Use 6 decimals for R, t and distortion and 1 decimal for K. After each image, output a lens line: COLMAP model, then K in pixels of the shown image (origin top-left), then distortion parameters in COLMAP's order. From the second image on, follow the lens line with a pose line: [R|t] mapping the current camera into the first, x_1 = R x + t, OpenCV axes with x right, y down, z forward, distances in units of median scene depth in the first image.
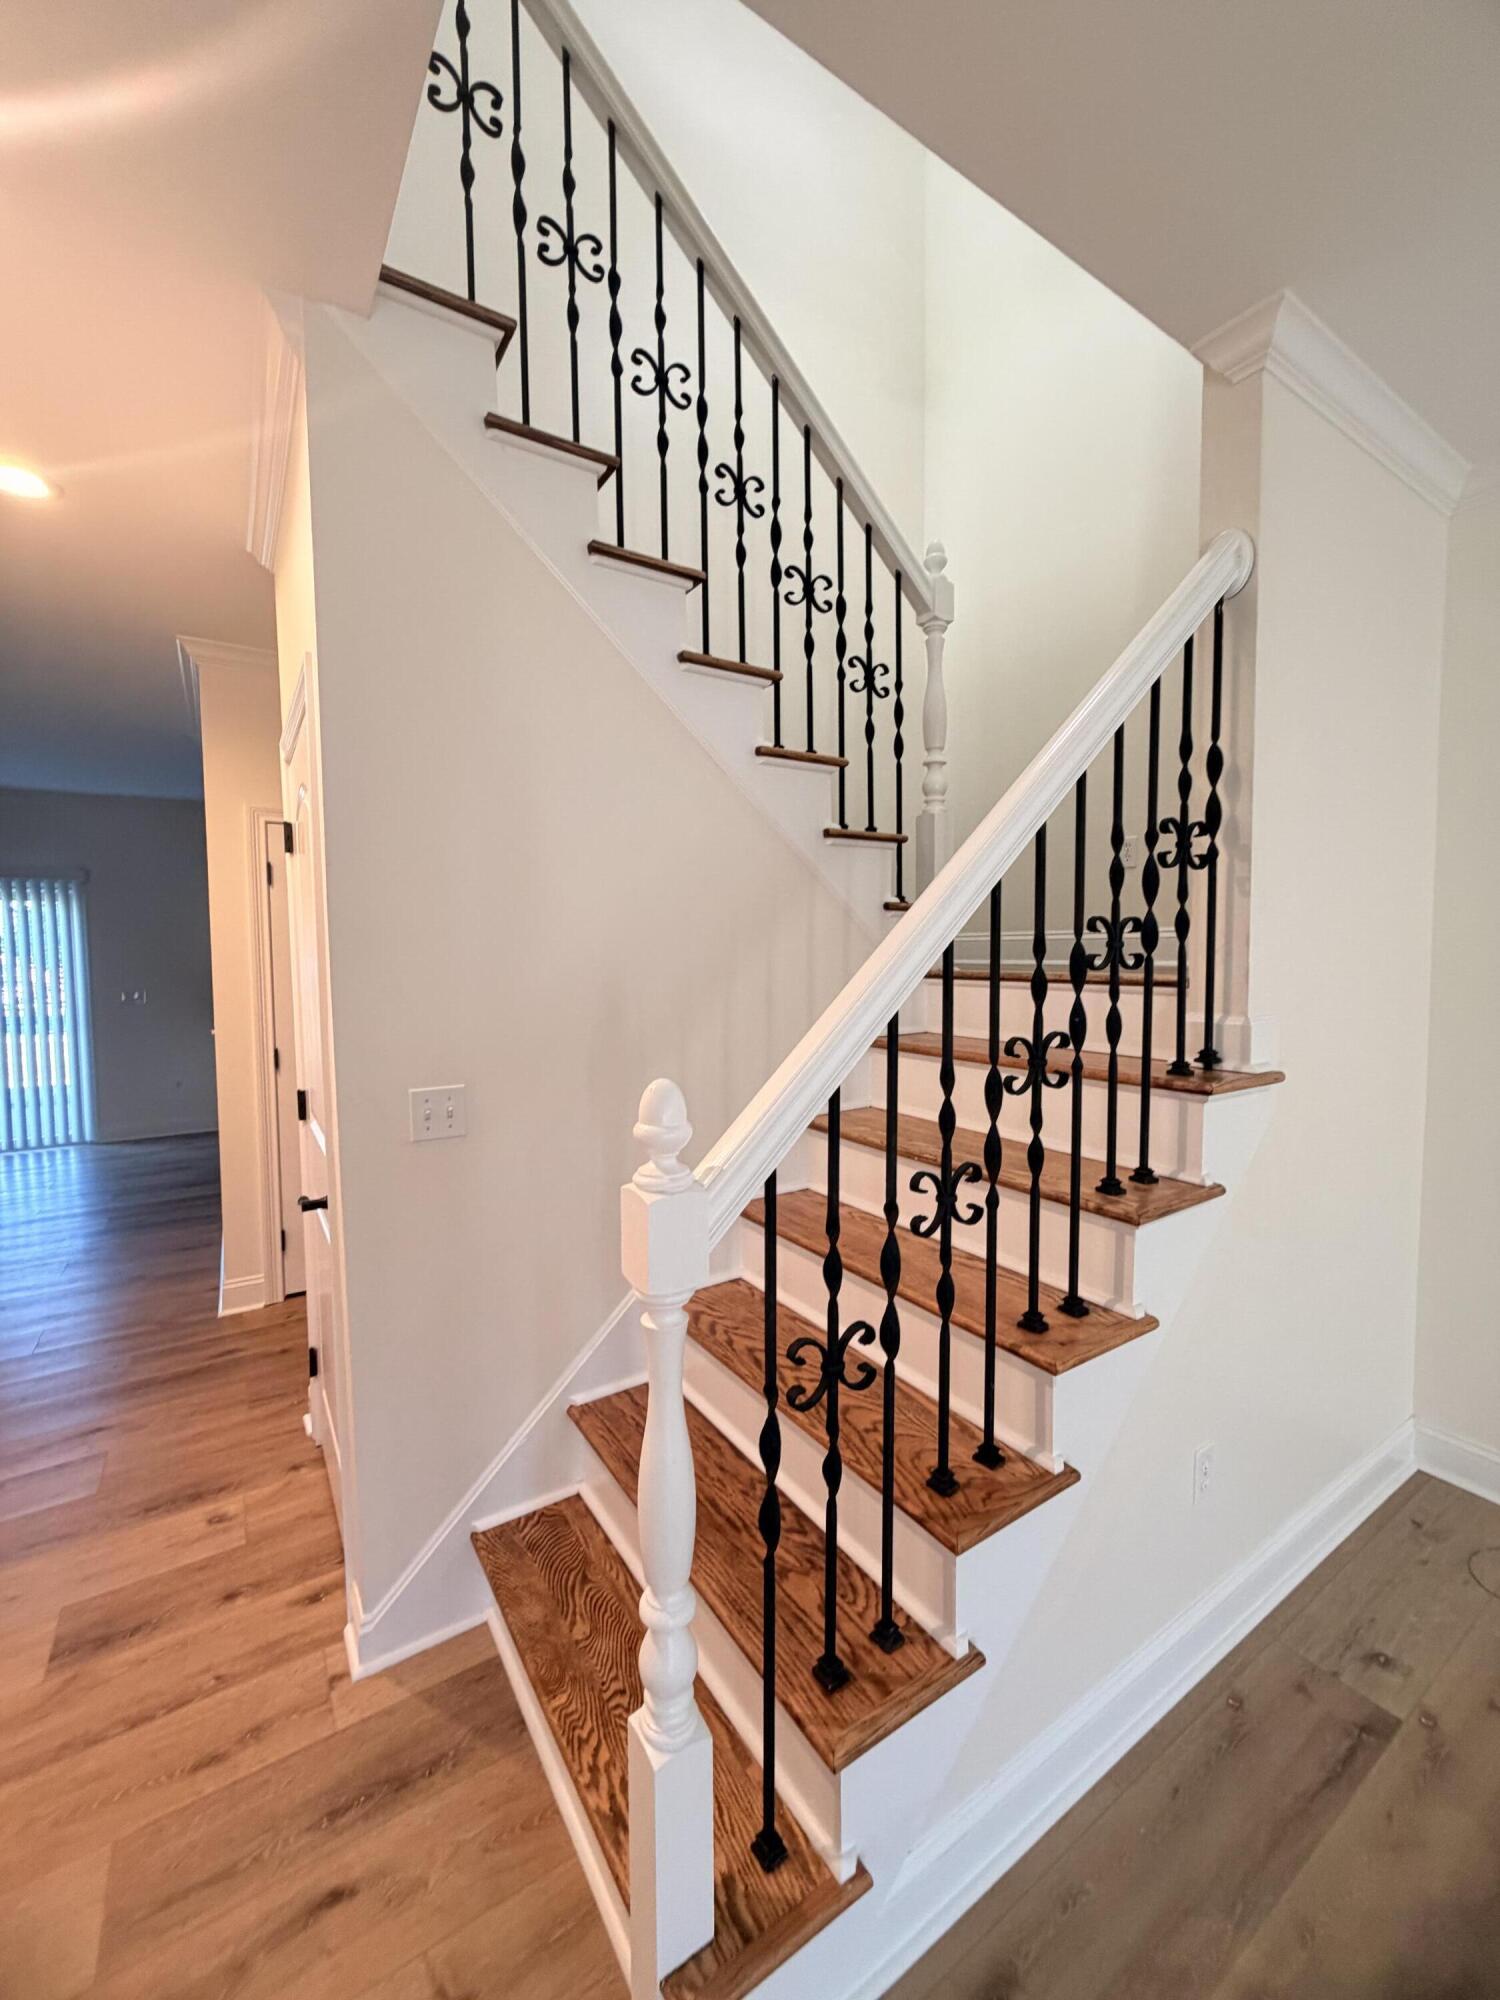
lens RADIAL K [[792.1, 0, 758.3], [0, 792.1, 1001.2], [0, 0, 1]] dist [0.001024, 0.000377]
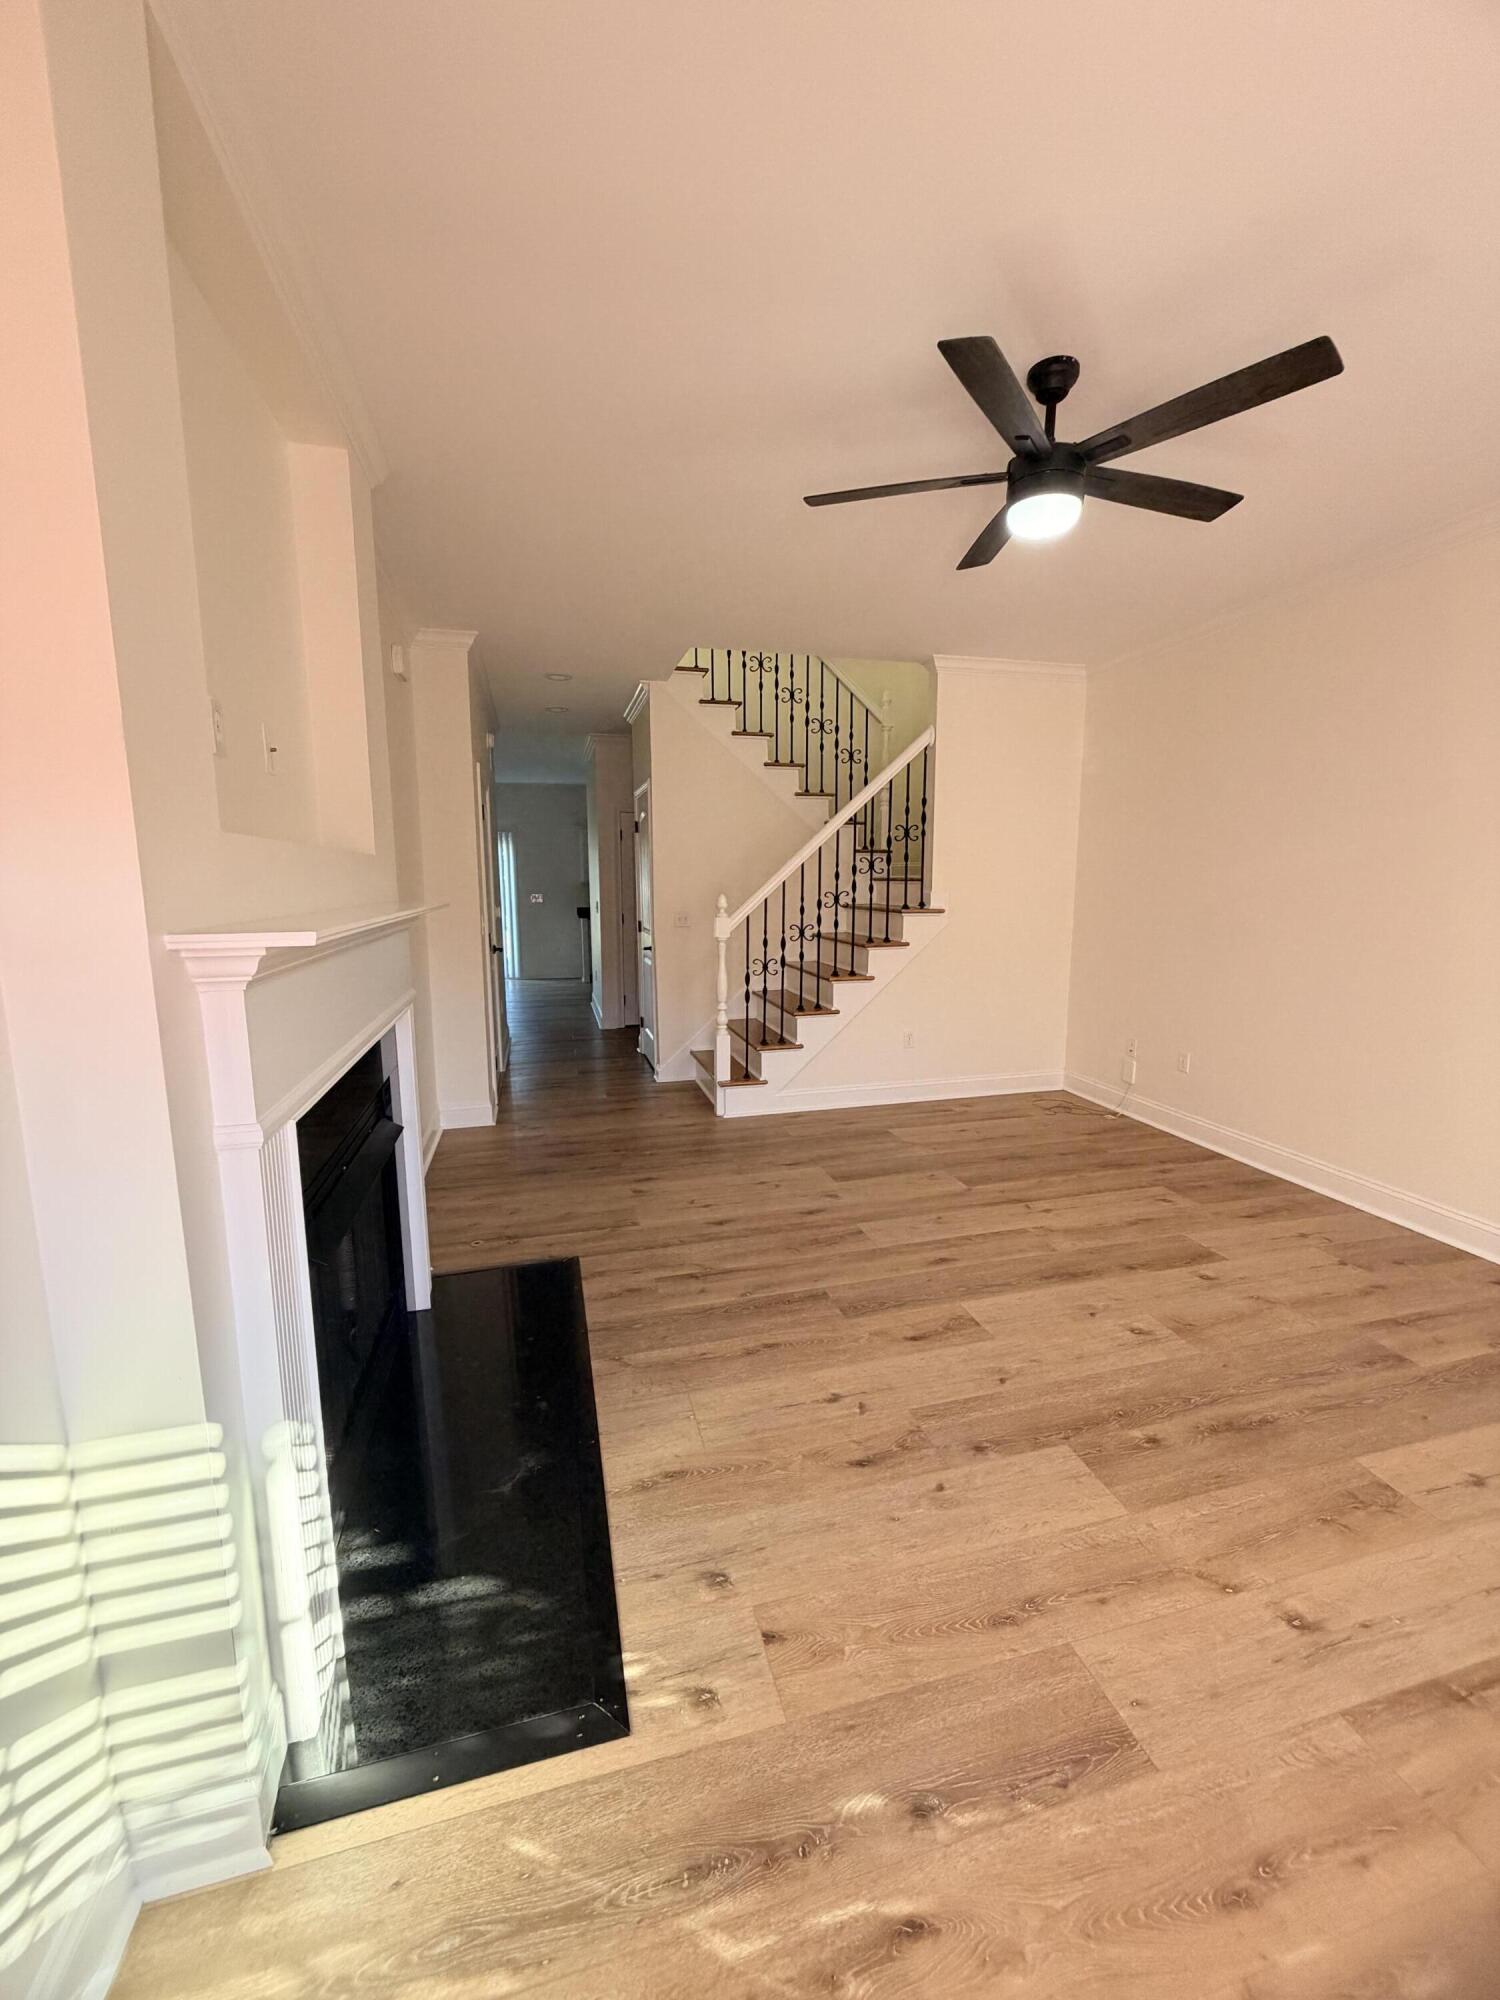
lens RADIAL K [[792.1, 0, 747.5], [0, 792.1, 993.8], [0, 0, 1]] dist [0.001024, 0.000377]
pose [[0.946291, 0.051993, -0.319107, 0.713070], [-0.021427, 0.994900, 0.098561, 0.096675], [0.322604, -0.086430, 0.942580, -1.595900]]
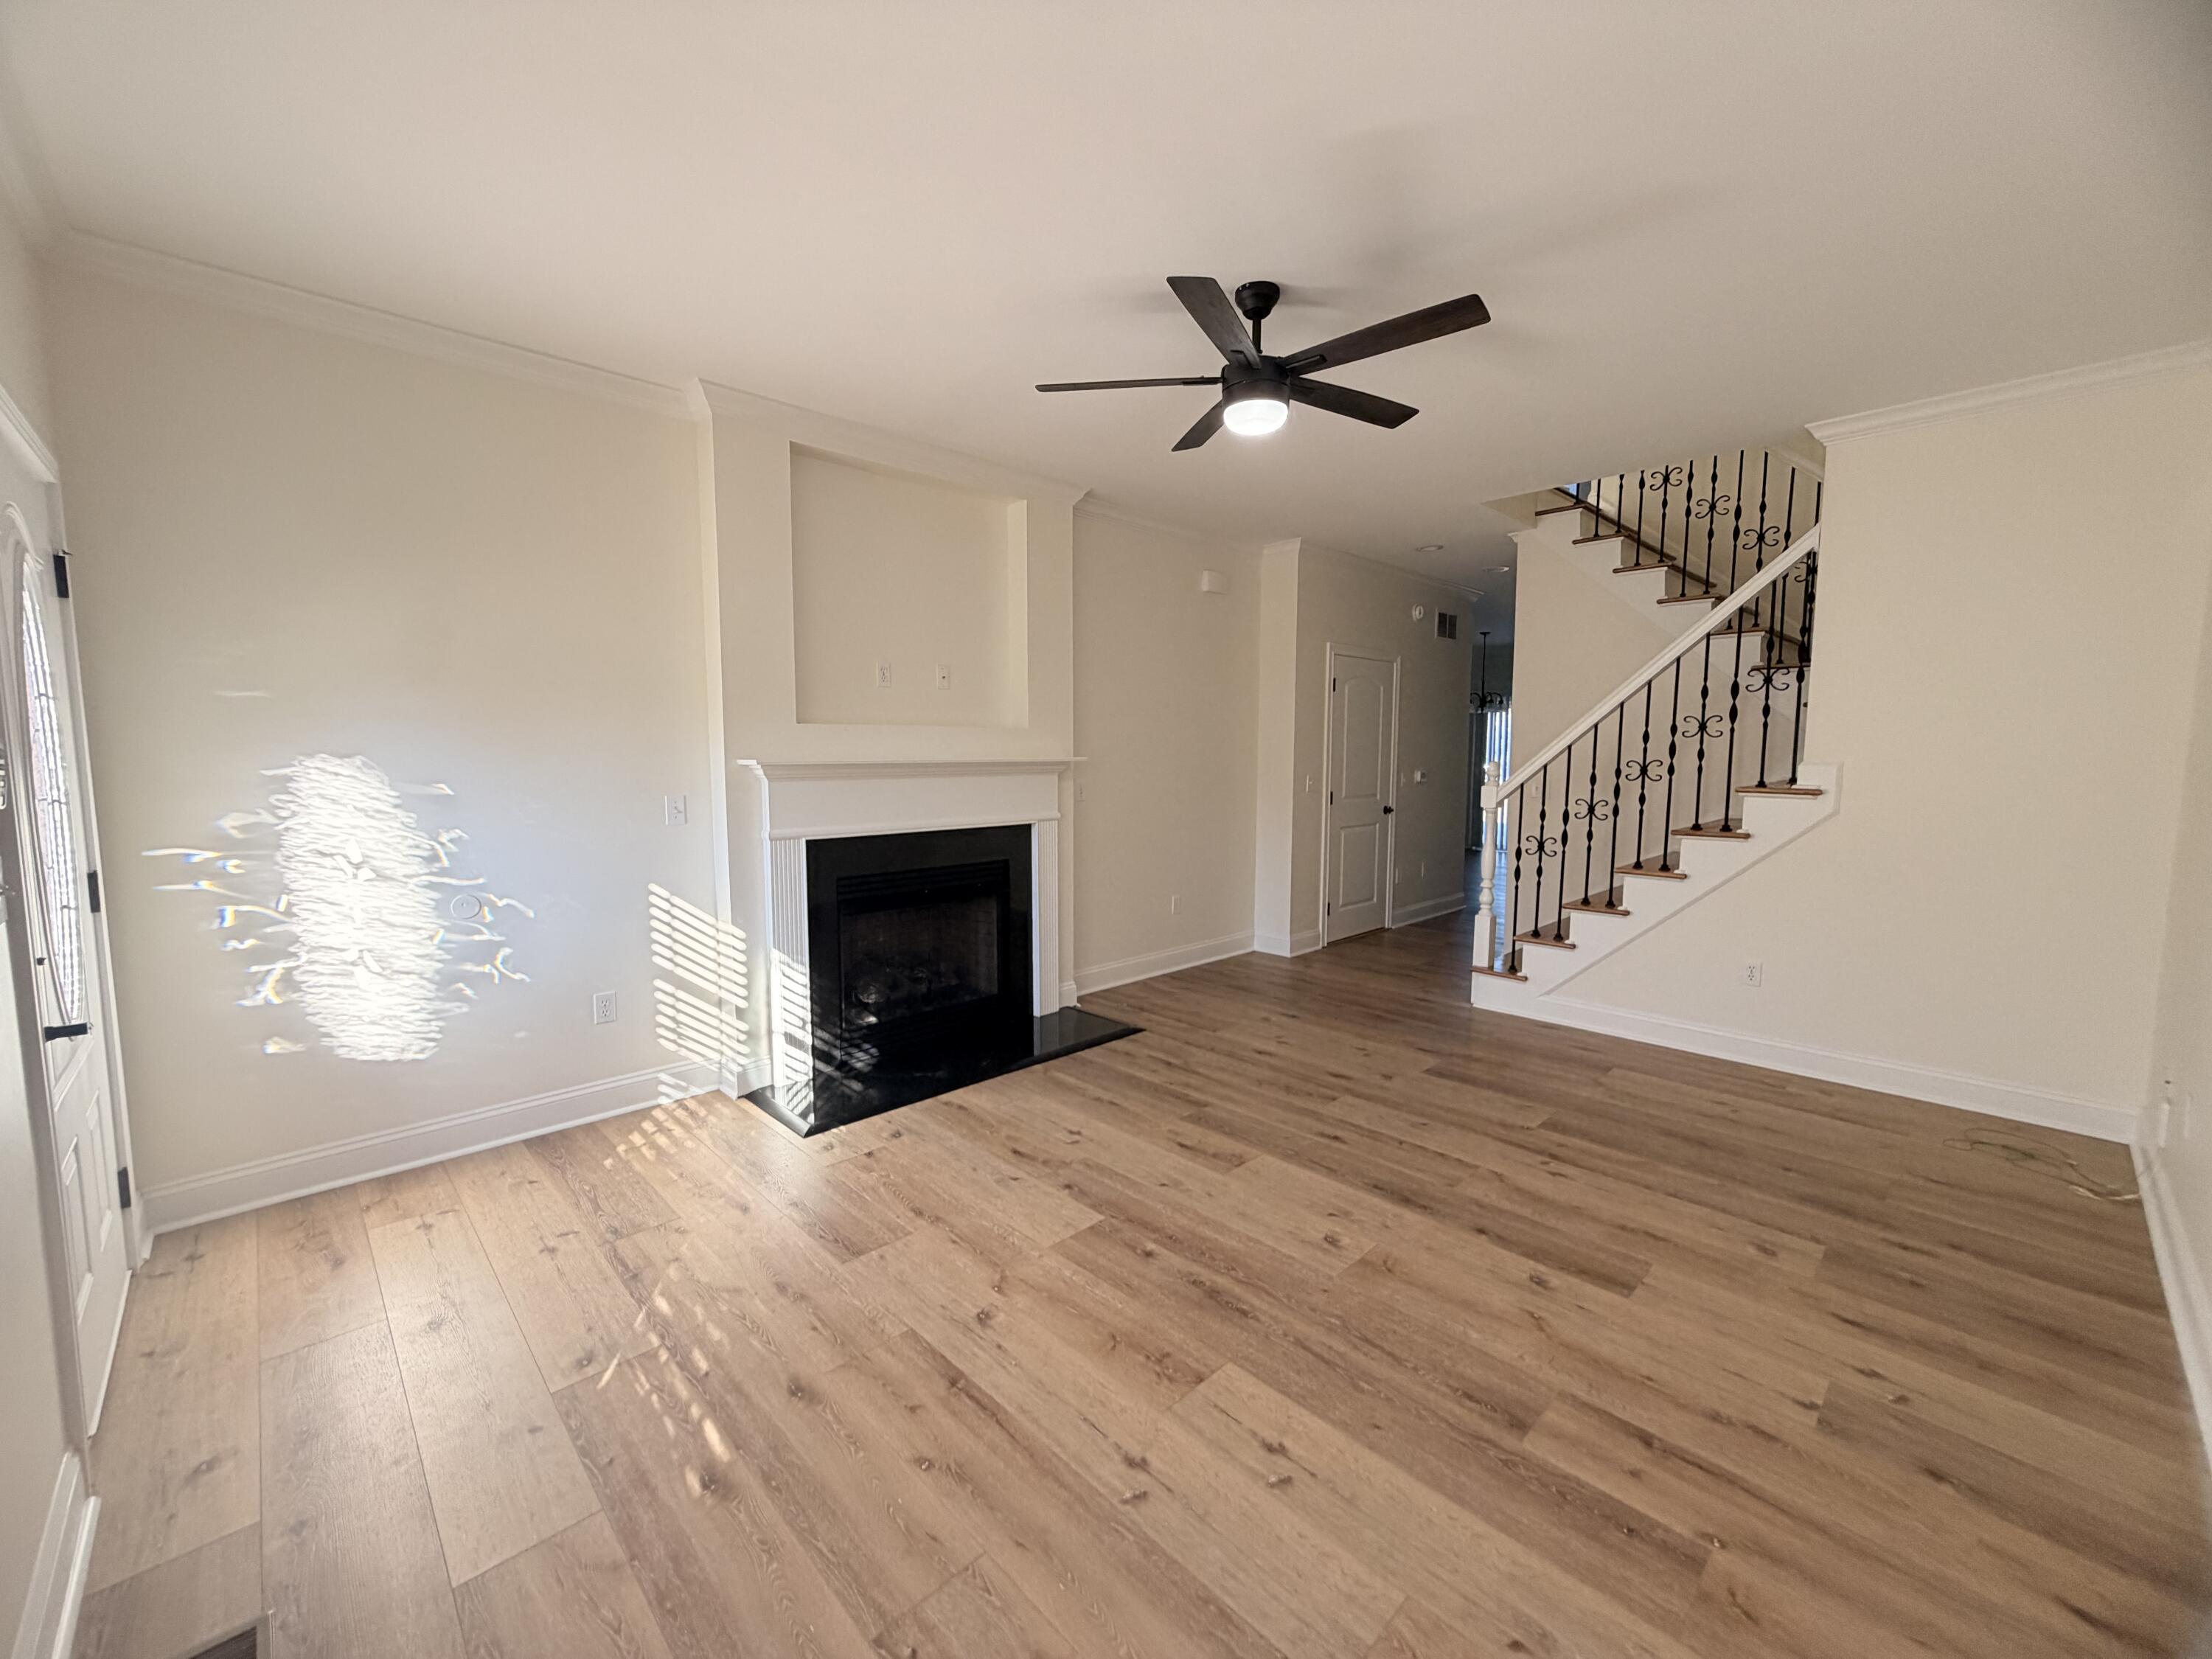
lens RADIAL K [[876.0, 0, 1106.8], [0, 876.0, 826.8], [0, 0, 1]] dist [0.001024, 0.000377]
pose [[0.183805, 0.099185, -0.977946, 1.914023], [-0.053131, 0.994444, 0.090872, 0.059742], [0.981526, 0.035257, 0.188054, -0.898840]]
